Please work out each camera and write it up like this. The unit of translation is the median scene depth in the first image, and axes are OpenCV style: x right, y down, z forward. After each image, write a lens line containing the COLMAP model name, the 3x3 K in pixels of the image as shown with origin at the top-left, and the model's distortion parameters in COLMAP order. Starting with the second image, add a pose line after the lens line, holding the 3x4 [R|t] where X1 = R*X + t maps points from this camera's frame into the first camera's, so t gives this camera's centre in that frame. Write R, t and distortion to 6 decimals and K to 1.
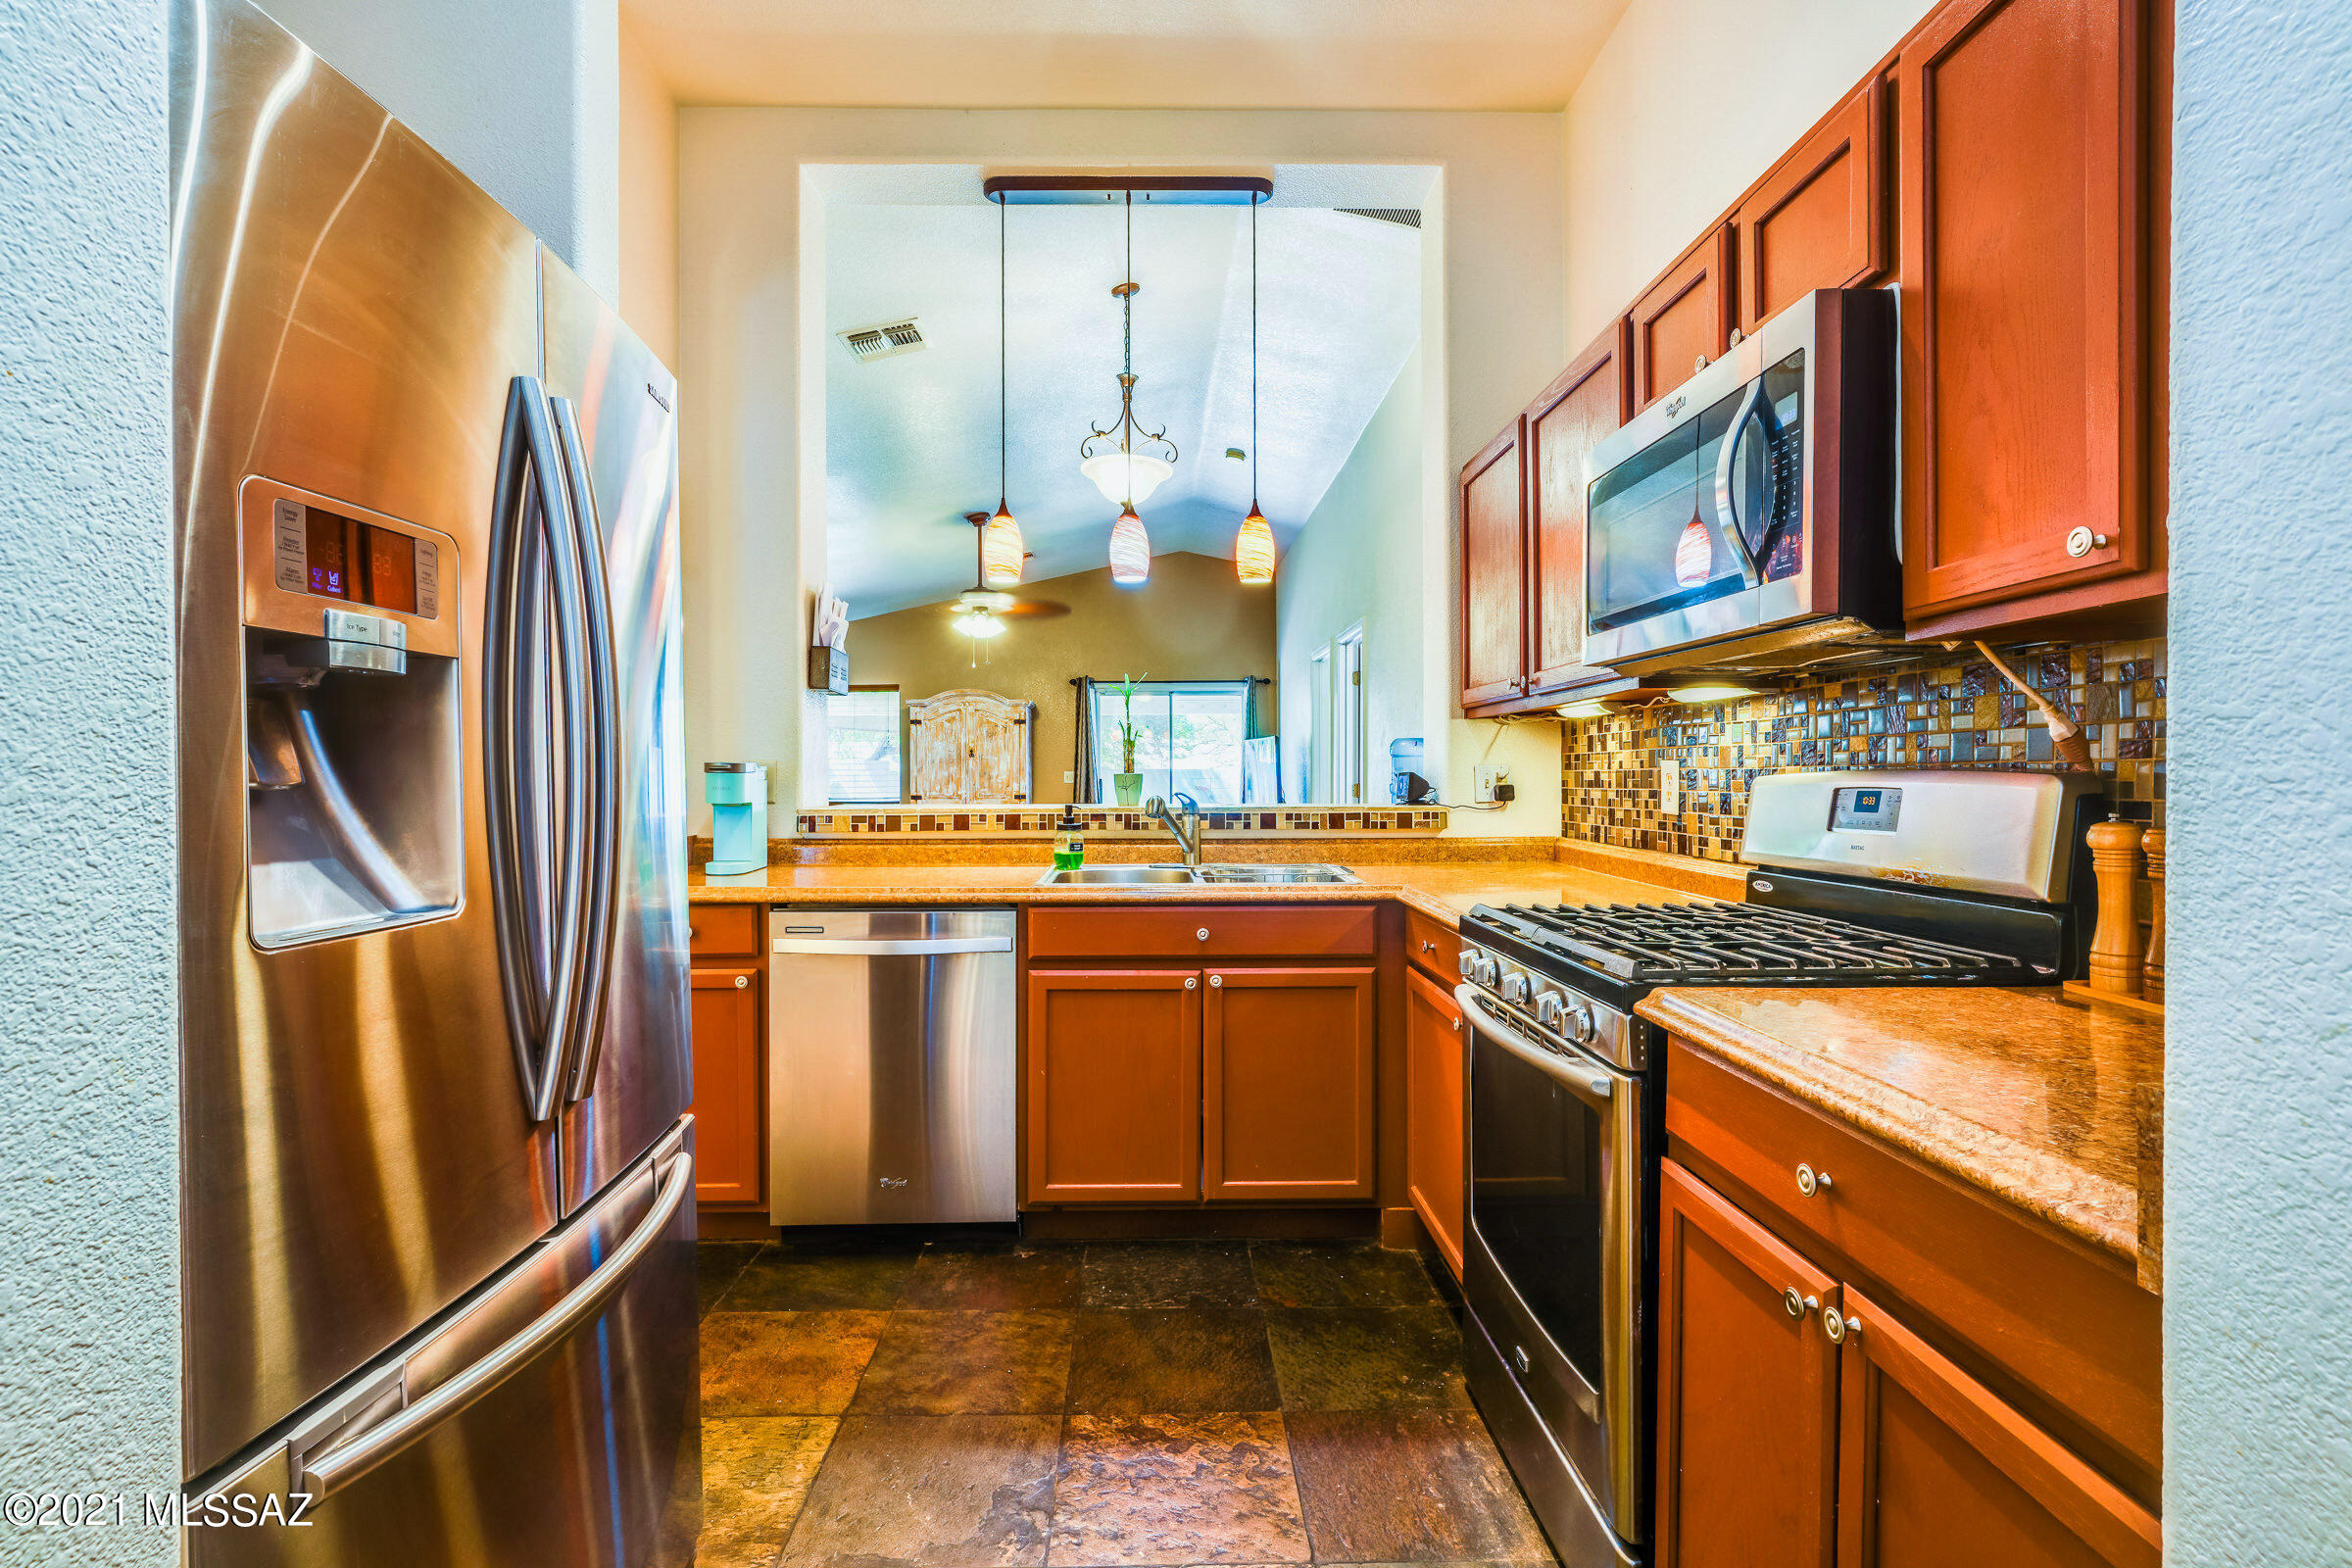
lens RADIAL K [[1139.2, 0, 1170.0], [0, 1139.2, 784.0], [0, 0, 1]] dist [-0.002312, 0.000425]
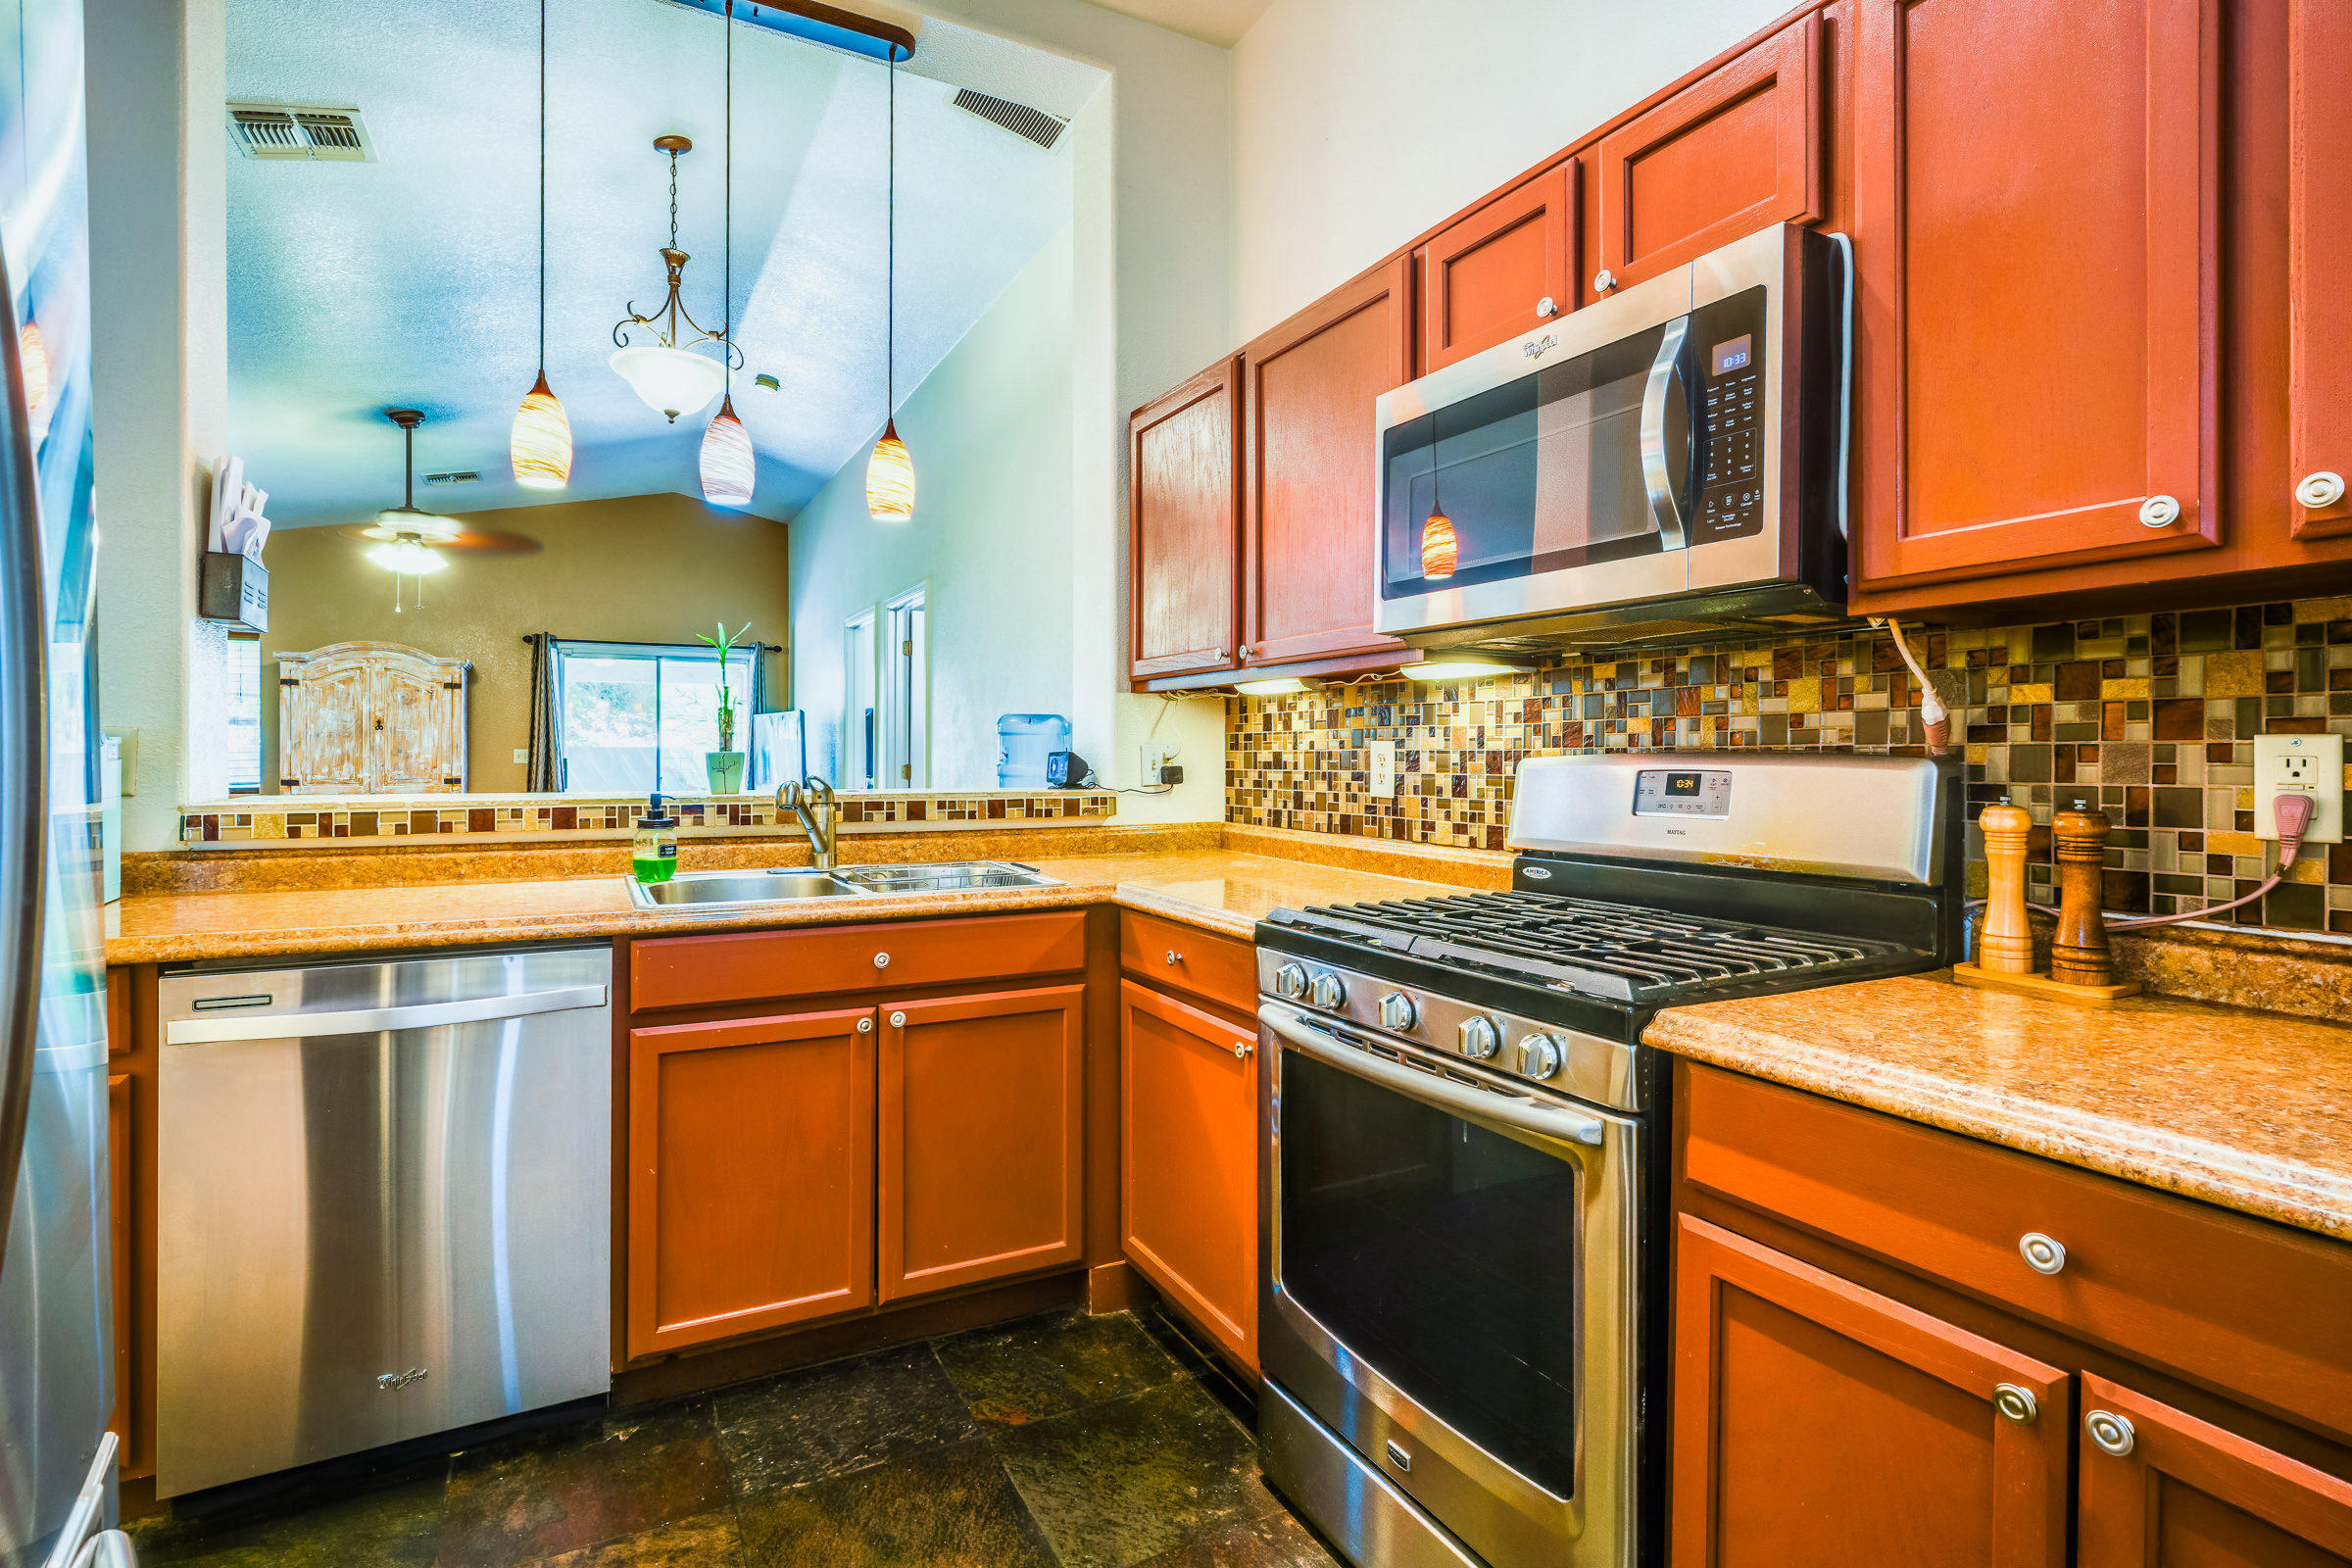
lens RADIAL K [[1154.9, 0, 1184.2], [0, 1154.9, 758.2], [0, 0, 1]] dist [-0.002691, 0.000602]
pose [[0.892817, 0.002845, 0.450411, -0.132590], [-0.000413, 0.999985, -0.005496, -0.000840], [-0.450420, 0.004721, 0.892805, 0.194780]]
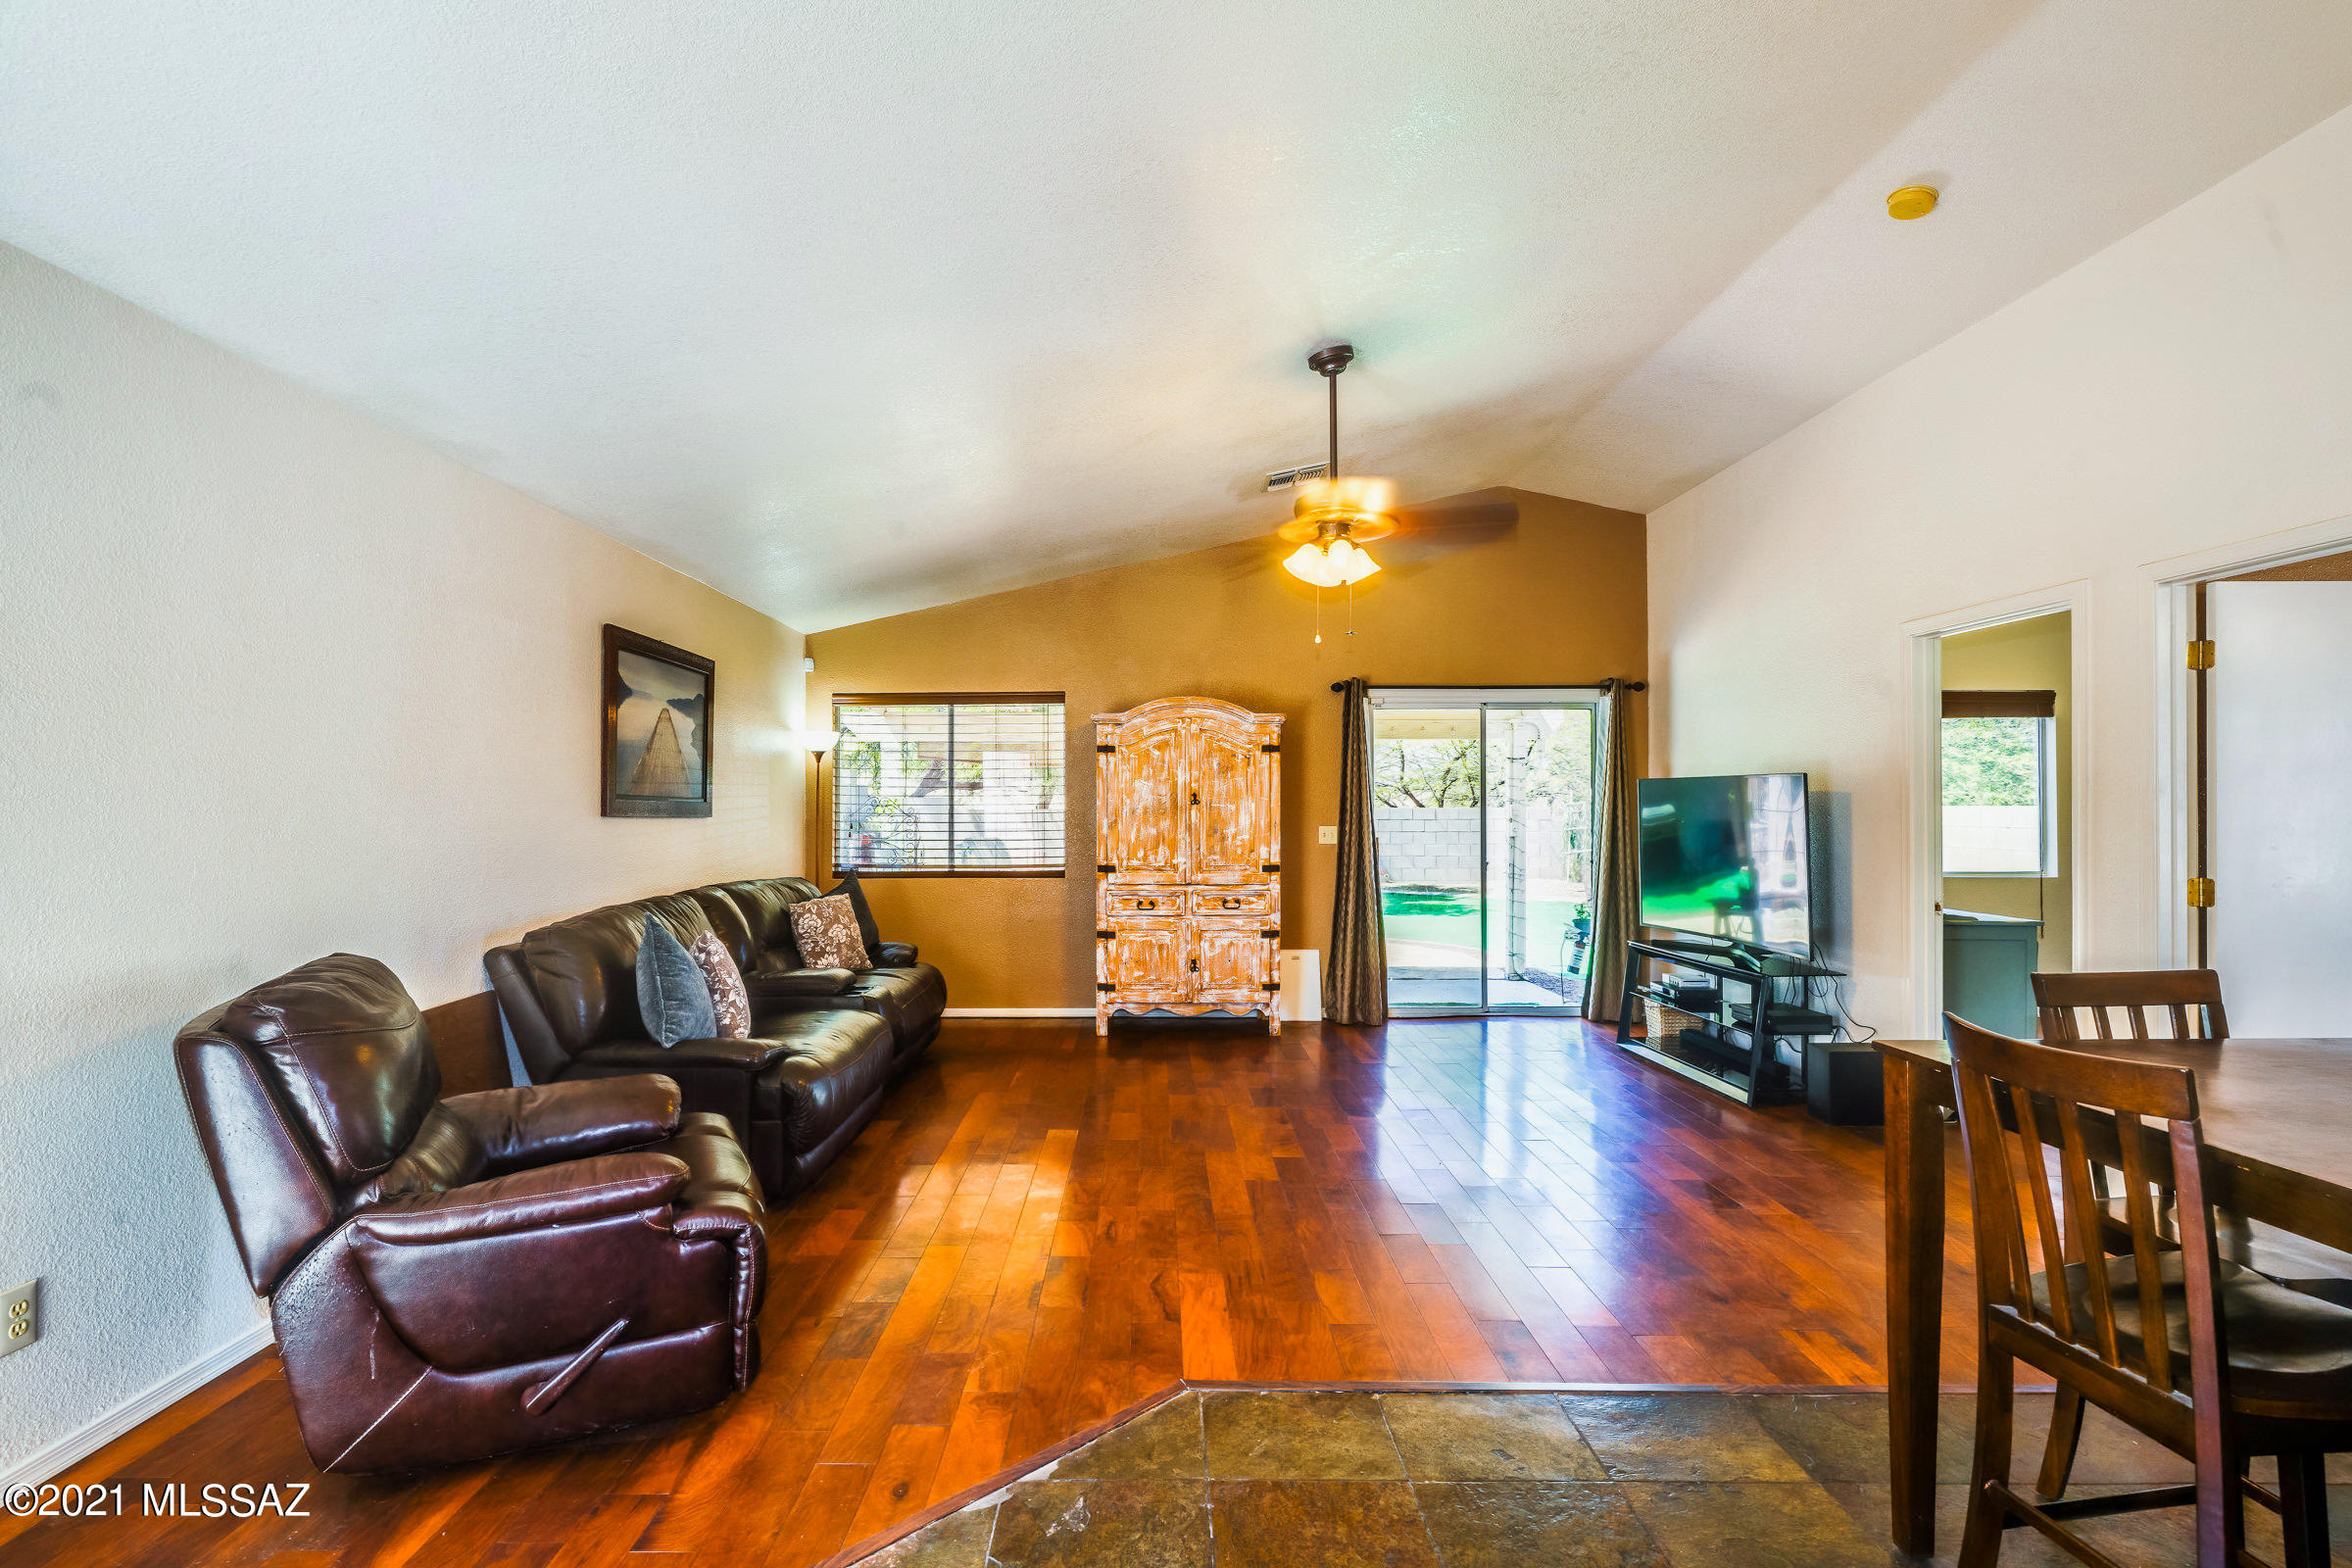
lens RADIAL K [[1153.0, 0, 1137.5], [0, 1153.0, 799.3], [0, 0, 1]] dist [-0.001736, 0.000398]
pose [[0.999630, 0.001023, -0.027187, -0.635951], [-0.001438, 0.999883, -0.015255, -0.057085], [0.027168, 0.015288, 0.999514, 1.230466]]
